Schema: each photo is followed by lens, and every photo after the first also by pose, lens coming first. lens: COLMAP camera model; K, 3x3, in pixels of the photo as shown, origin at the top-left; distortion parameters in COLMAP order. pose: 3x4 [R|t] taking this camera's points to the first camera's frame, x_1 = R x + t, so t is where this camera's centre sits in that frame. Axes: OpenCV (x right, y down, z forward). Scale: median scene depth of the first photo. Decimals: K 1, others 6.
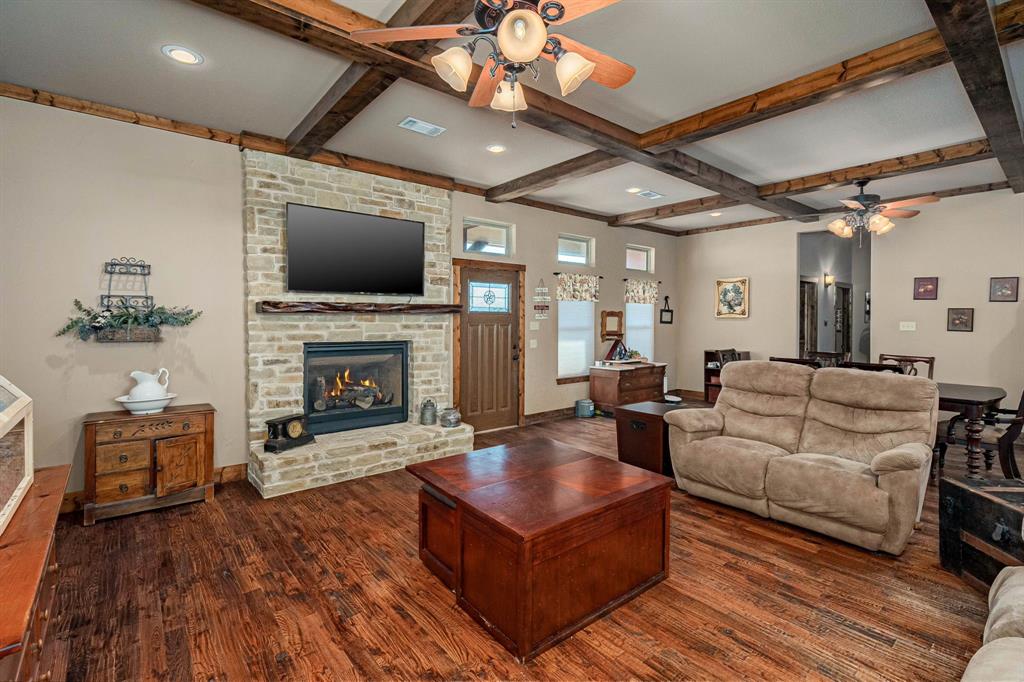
lens RADIAL K [[463.8, 0, 517.9], [0, 463.8, 332.6], [0, 0, 1]] dist [0.000973, 0.000136]
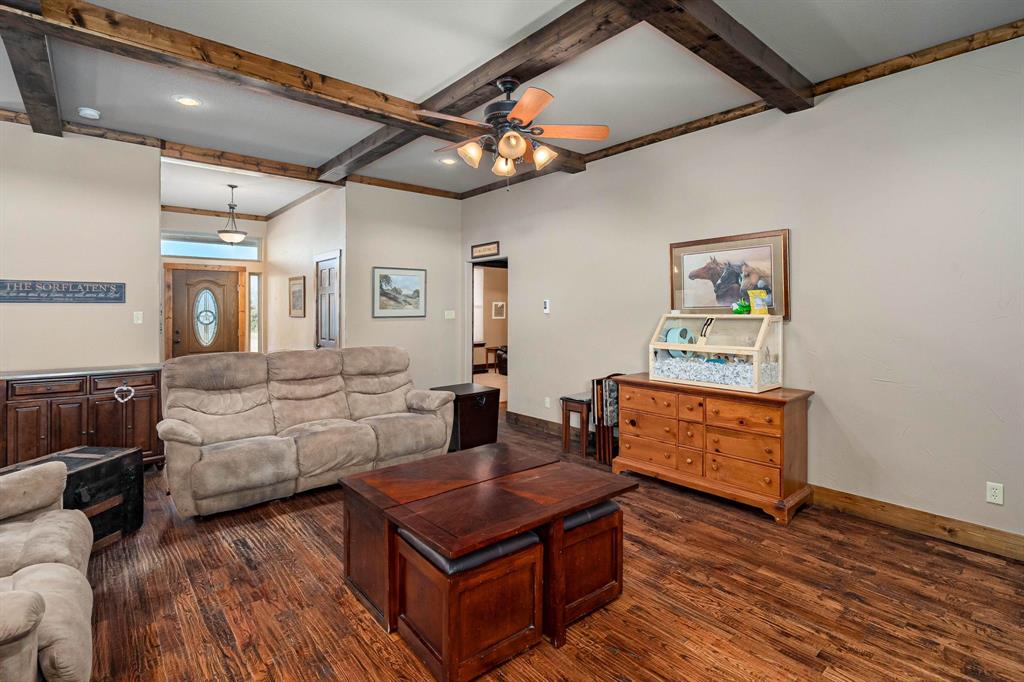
lens RADIAL K [[490.2, 0, 513.1], [0, 490.2, 306.7], [0, 0, 1]] dist [0.000296, 0.000026]
pose [[-0.999967, -0.002309, -0.007733, -0.006043], [-0.002492, 0.999717, 0.023643, -0.054290], [0.007676, 0.023662, -0.999691, 1.934425]]
